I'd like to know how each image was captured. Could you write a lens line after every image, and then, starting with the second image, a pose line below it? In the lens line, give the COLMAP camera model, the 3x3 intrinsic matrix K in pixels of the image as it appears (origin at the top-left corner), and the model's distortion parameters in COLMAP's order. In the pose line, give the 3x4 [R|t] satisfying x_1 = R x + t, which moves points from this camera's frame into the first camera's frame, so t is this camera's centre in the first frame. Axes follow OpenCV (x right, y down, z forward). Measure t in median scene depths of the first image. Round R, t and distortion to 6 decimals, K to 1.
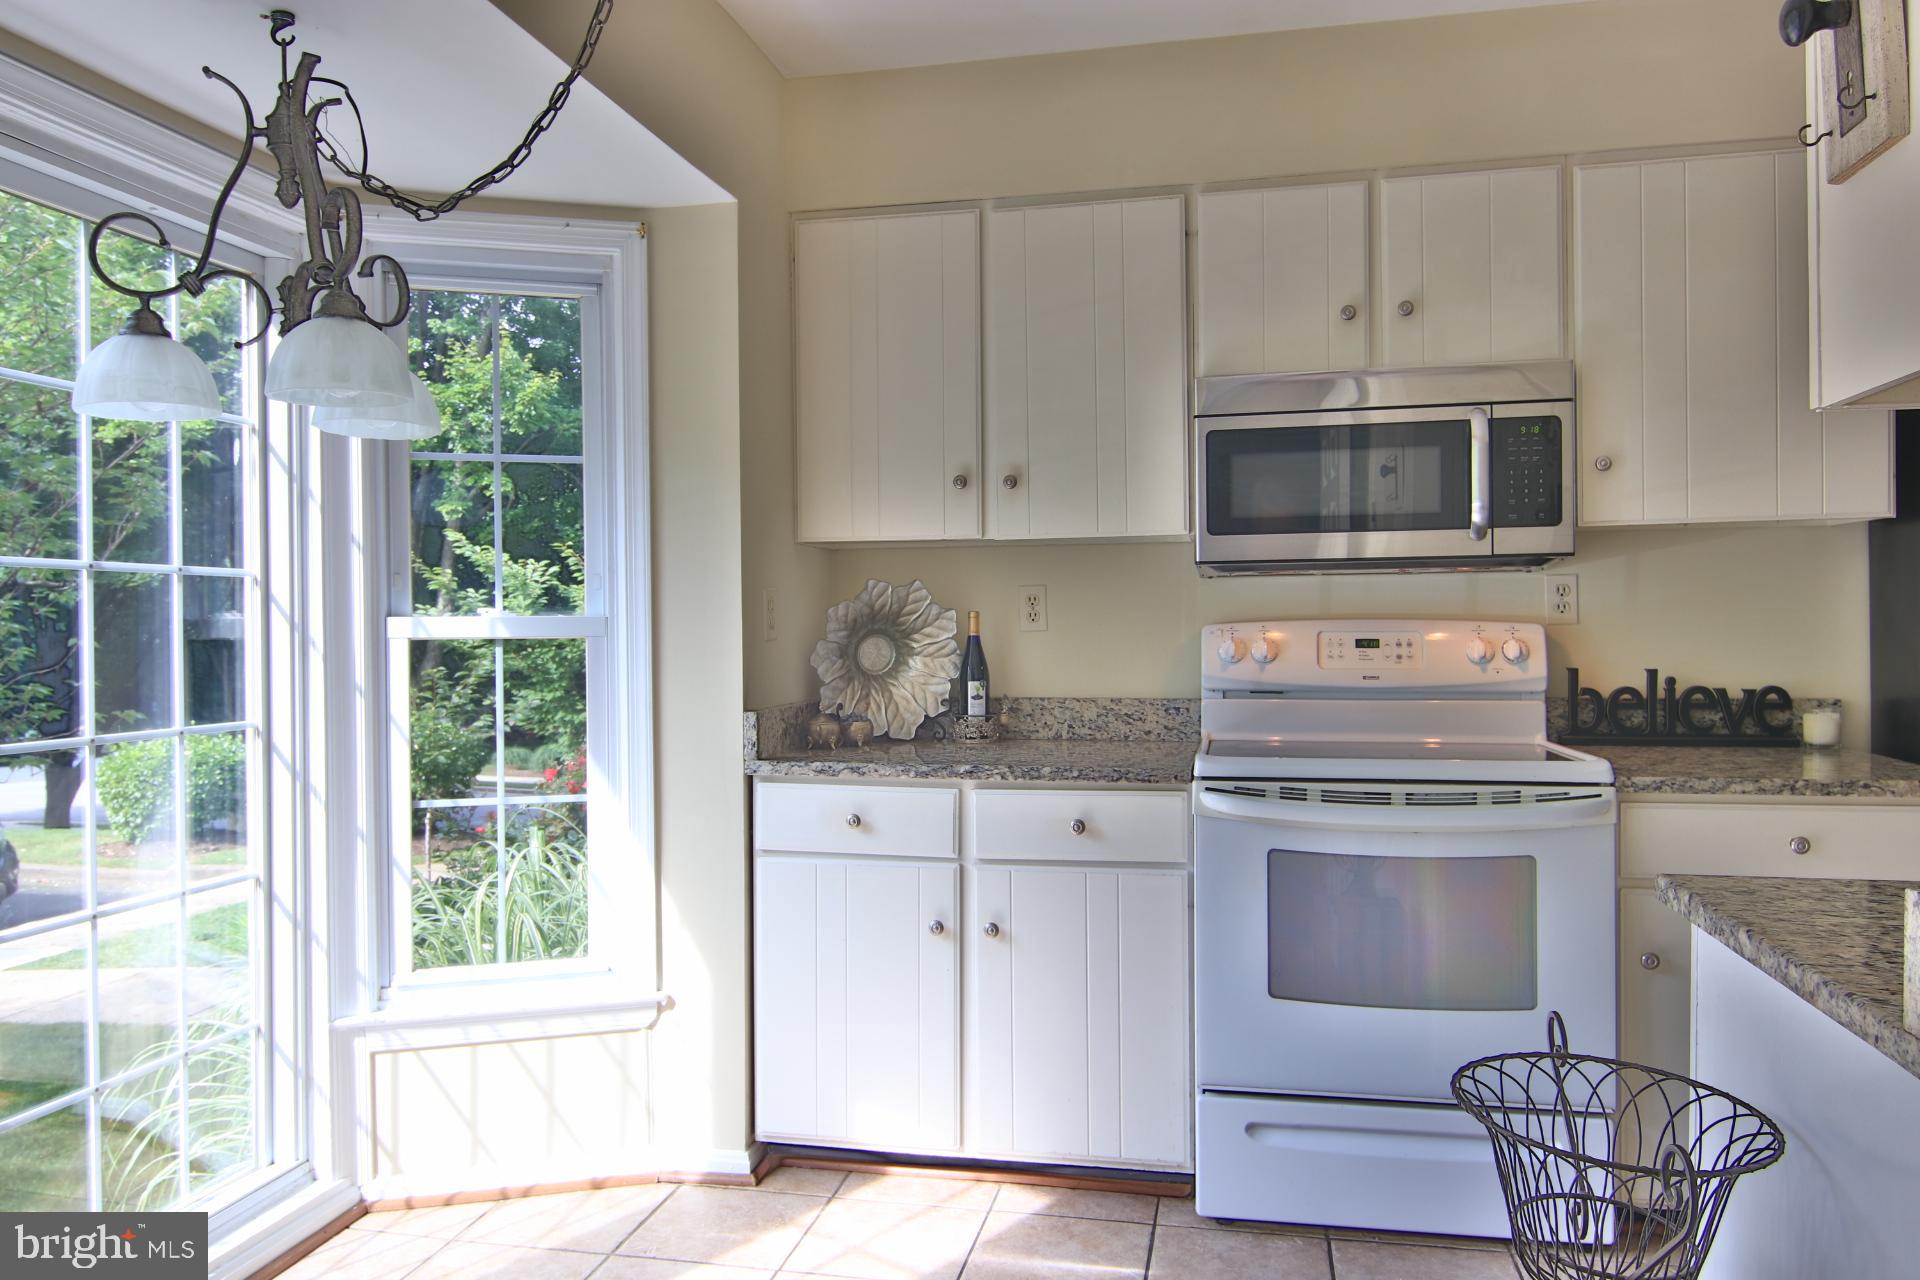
lens RADIAL K [[1381.1, 0, 960.0], [0, 1381.1, 640.0], [0, 0, 1]] dist [0.001827, -0.007897]
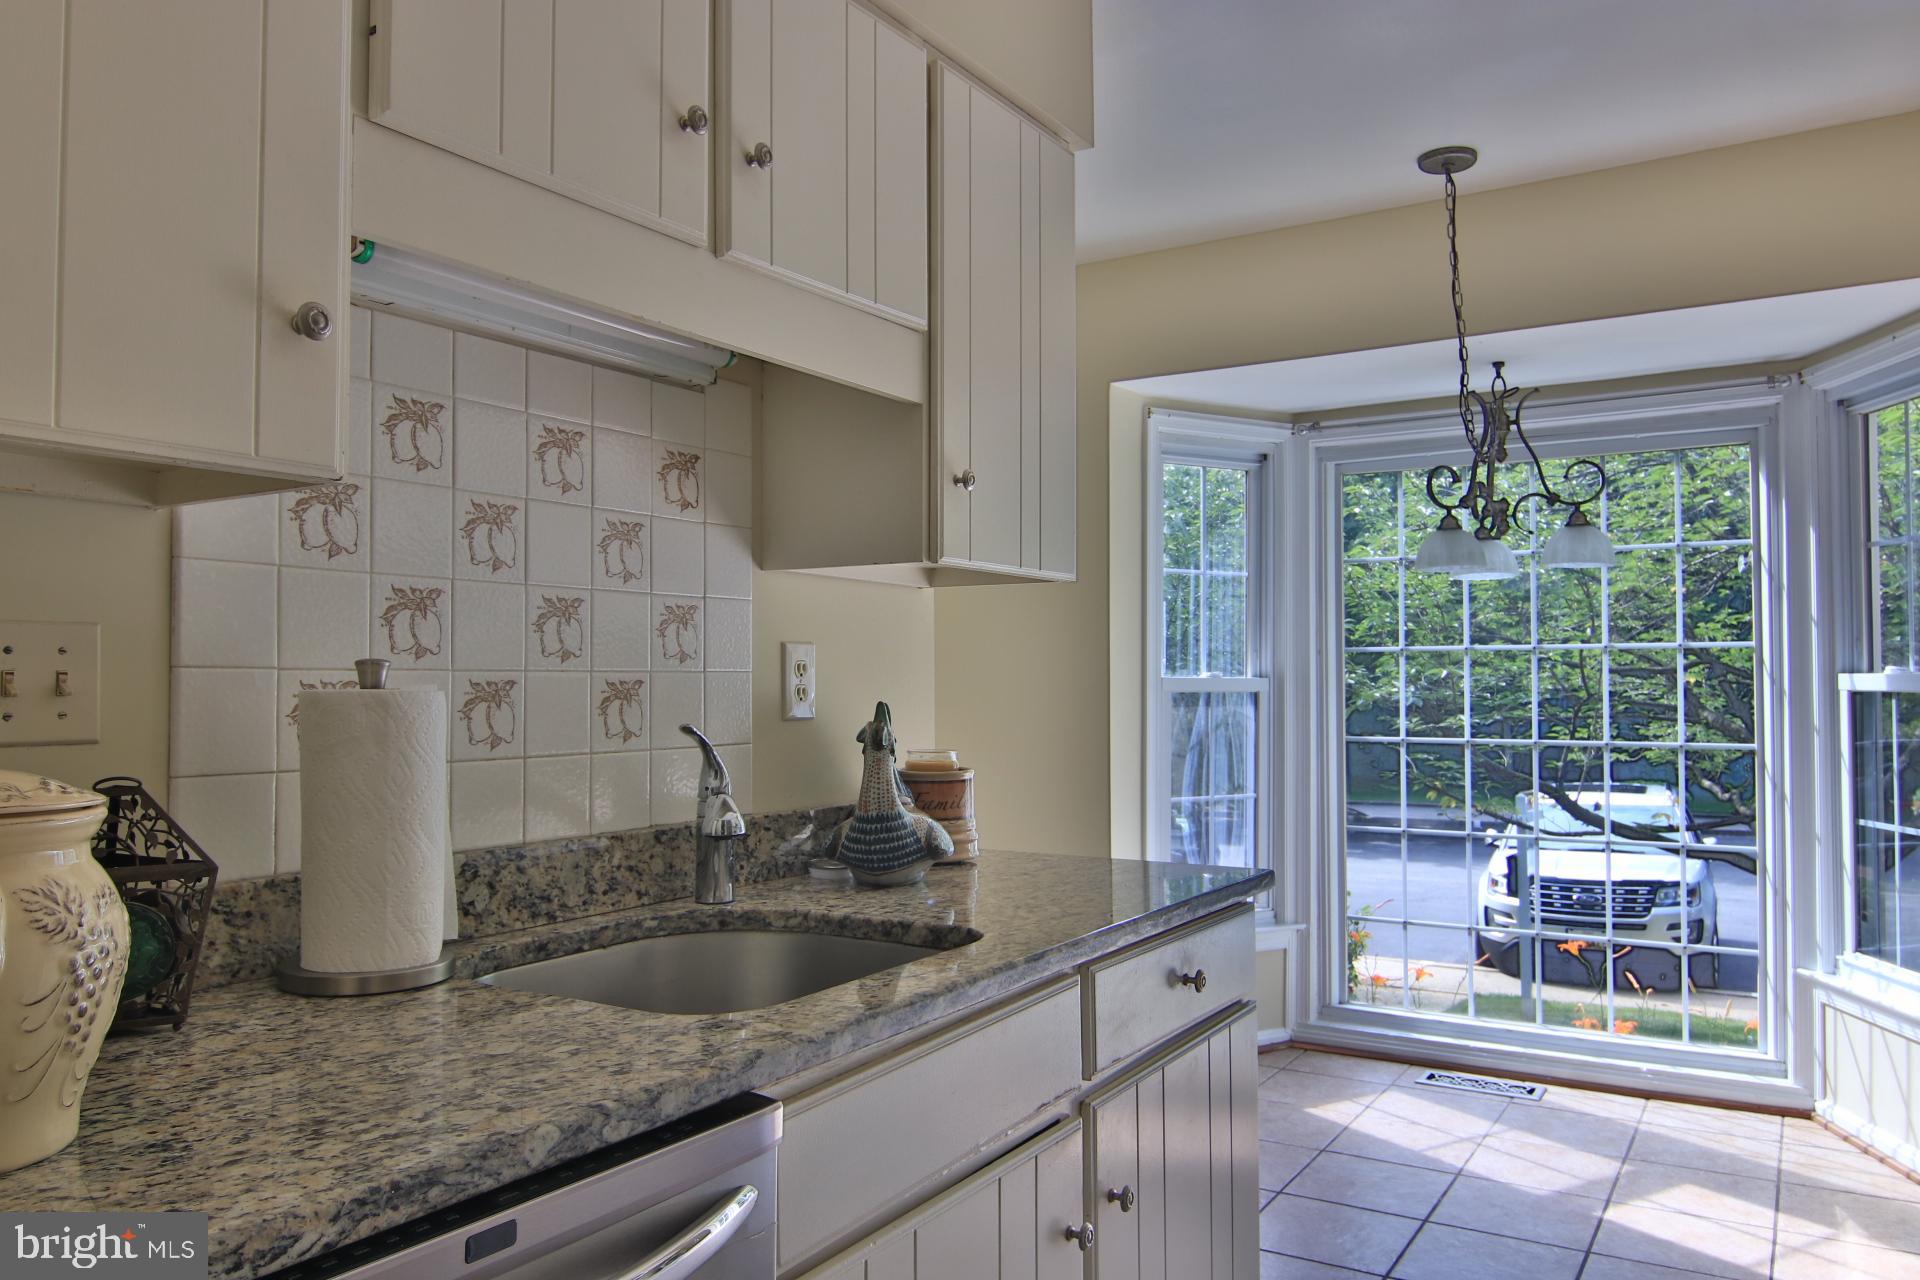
lens RADIAL K [[1384.3, 0, 956.5], [0, 1384.3, 642.3], [0, 0, 1]] dist [0.012924, -0.026266]
pose [[-0.322732, -0.011045, -0.946426, 1.082204], [0.005136, 0.999897, -0.013420, -0.032629], [0.946476, -0.009192, -0.322642, 0.635928]]
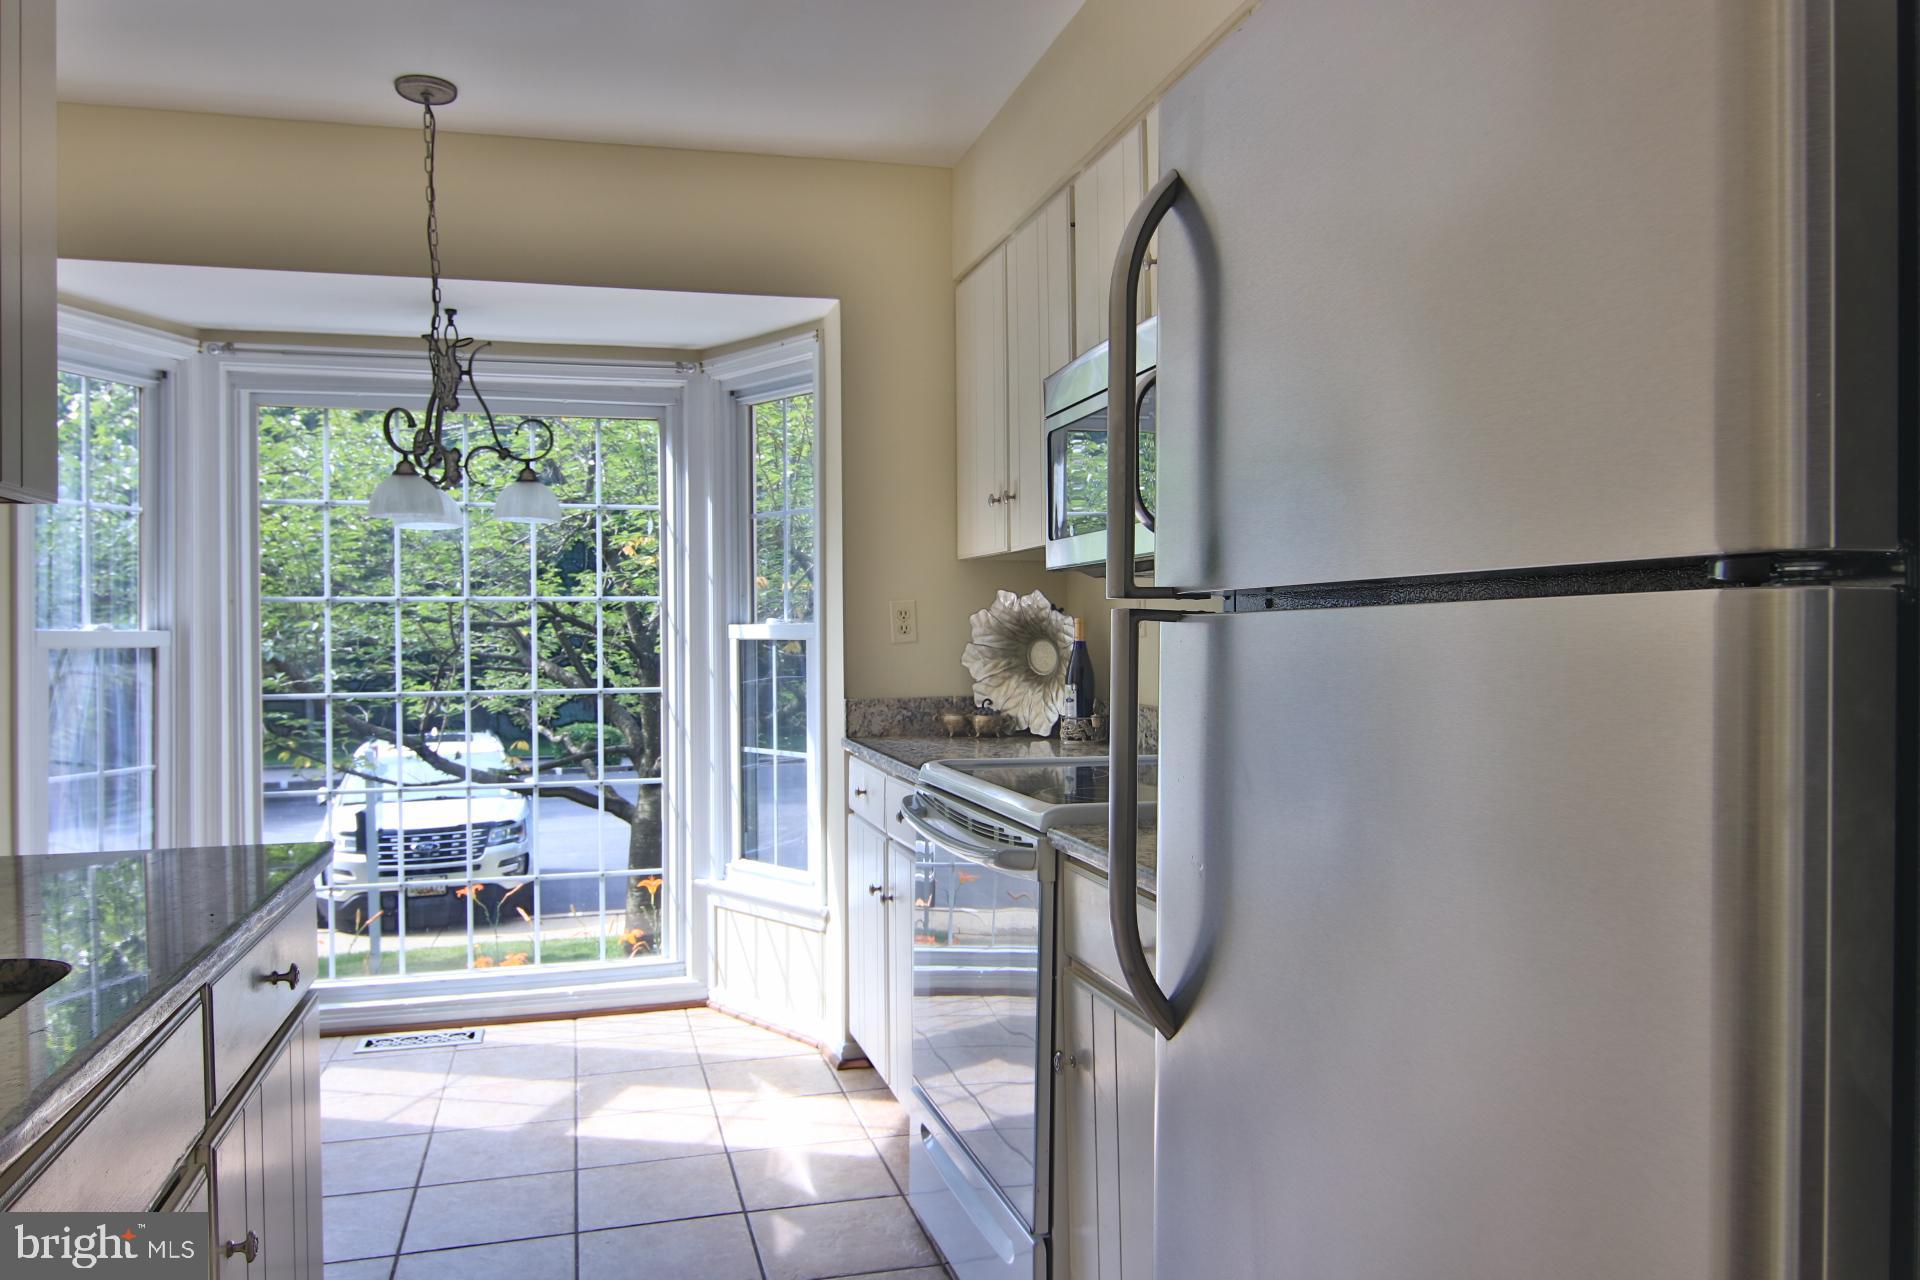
lens RADIAL K [[1384.3, 0, 956.5], [0, 1384.3, 642.3], [0, 0, 1]] dist [0.012924, -0.026266]
pose [[0.473001, 0.018829, -0.880860, 1.047256], [-0.000913, 0.999782, 0.020881, -0.029237], [0.881061, -0.009072, 0.472915, 0.498676]]
